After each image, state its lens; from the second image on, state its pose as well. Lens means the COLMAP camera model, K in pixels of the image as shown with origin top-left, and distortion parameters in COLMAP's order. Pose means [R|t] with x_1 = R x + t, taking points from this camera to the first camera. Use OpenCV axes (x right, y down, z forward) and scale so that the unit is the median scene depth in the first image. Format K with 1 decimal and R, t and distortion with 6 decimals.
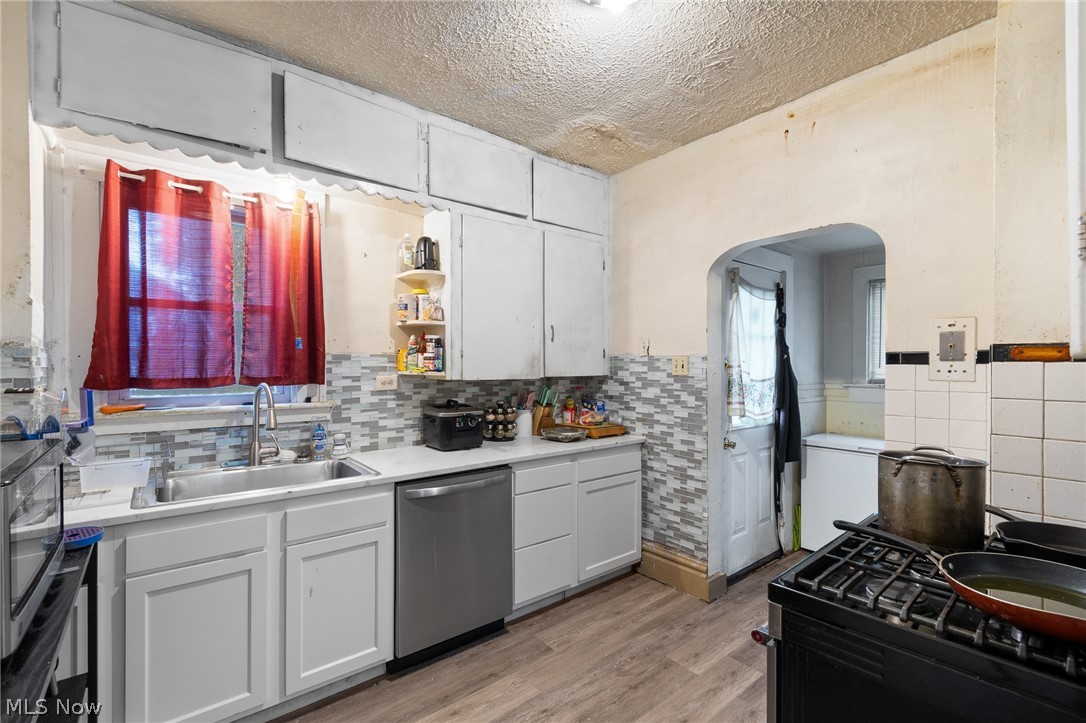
lens RADIAL K [[481.5, 0, 544.3], [0, 481.5, 368.5], [0, 0, 1]] dist [0.000128, -0.000013]
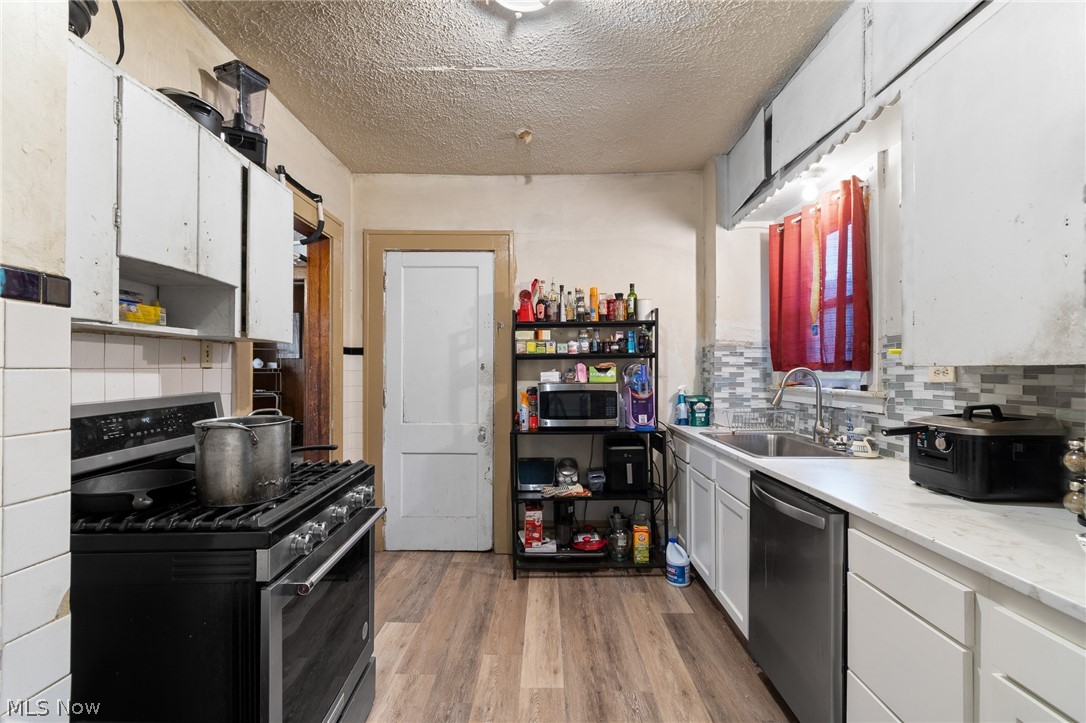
lens RADIAL K [[481.5, 0, 543.4], [0, 481.5, 365.6], [0, 0, 1]] dist [0.000128, -0.000013]
pose [[-0.629408, -0.000887, -0.777074, 0.589890], [0.005740, 0.999967, -0.005791, 0.022586], [0.777054, -0.008106, -0.629382, 1.055261]]
